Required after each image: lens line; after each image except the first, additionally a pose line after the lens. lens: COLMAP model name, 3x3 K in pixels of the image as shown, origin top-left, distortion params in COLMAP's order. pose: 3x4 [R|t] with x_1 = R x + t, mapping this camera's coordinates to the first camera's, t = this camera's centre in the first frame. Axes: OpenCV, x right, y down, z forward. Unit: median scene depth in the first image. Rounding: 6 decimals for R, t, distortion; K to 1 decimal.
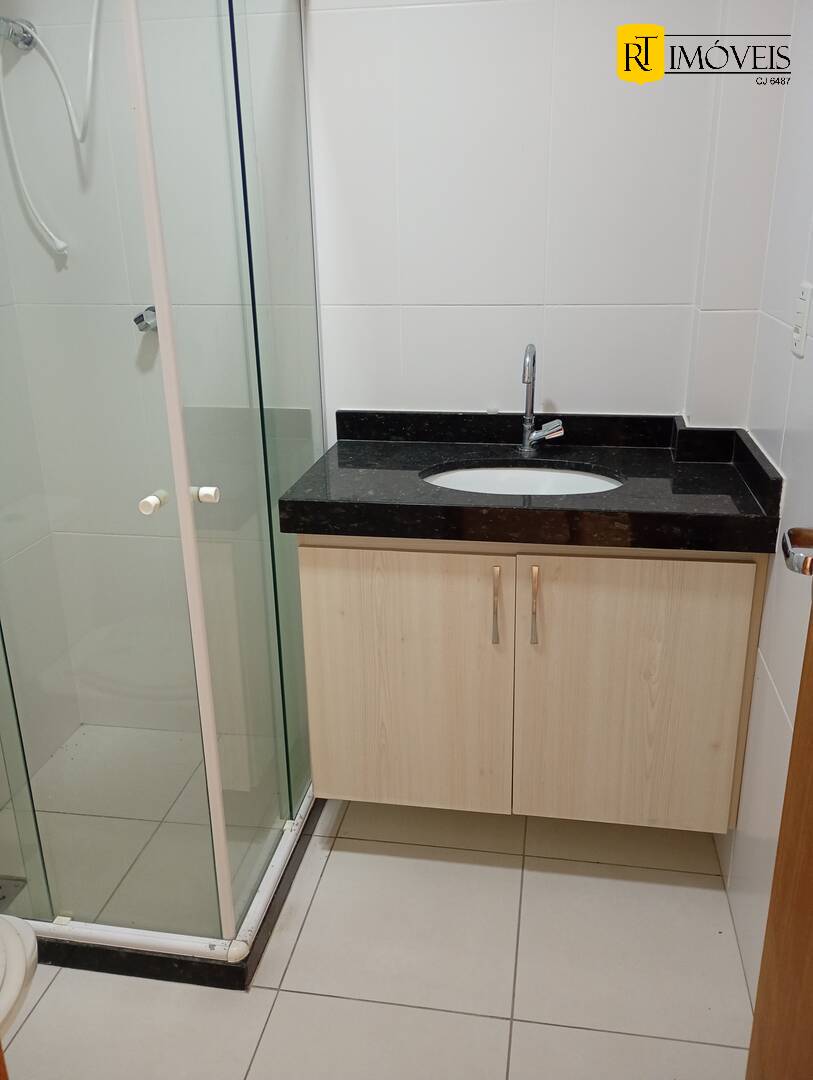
lens RADIAL K [[903.4, 0, 407.7], [0, 903.4, 537.1], [0, 0, 1]] dist [0.077769, -0.052441]
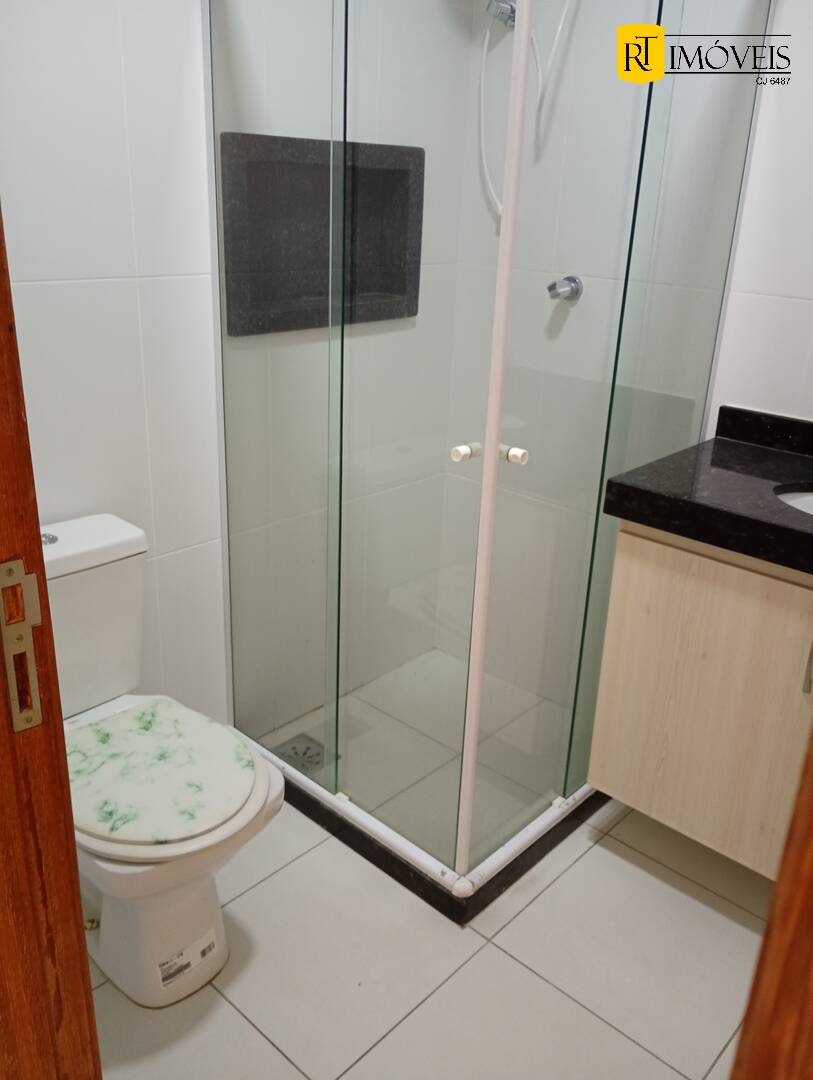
lens RADIAL K [[903.4, 0, 407.7], [0, 903.4, 537.1], [0, 0, 1]] dist [0.077769, -0.052441]
pose [[0.841055, 0.244473, -0.482555, 0.161897], [-0.235588, 0.968548, 0.080076, -0.008245], [0.486954, 0.046336, 0.872198, 0.032724]]
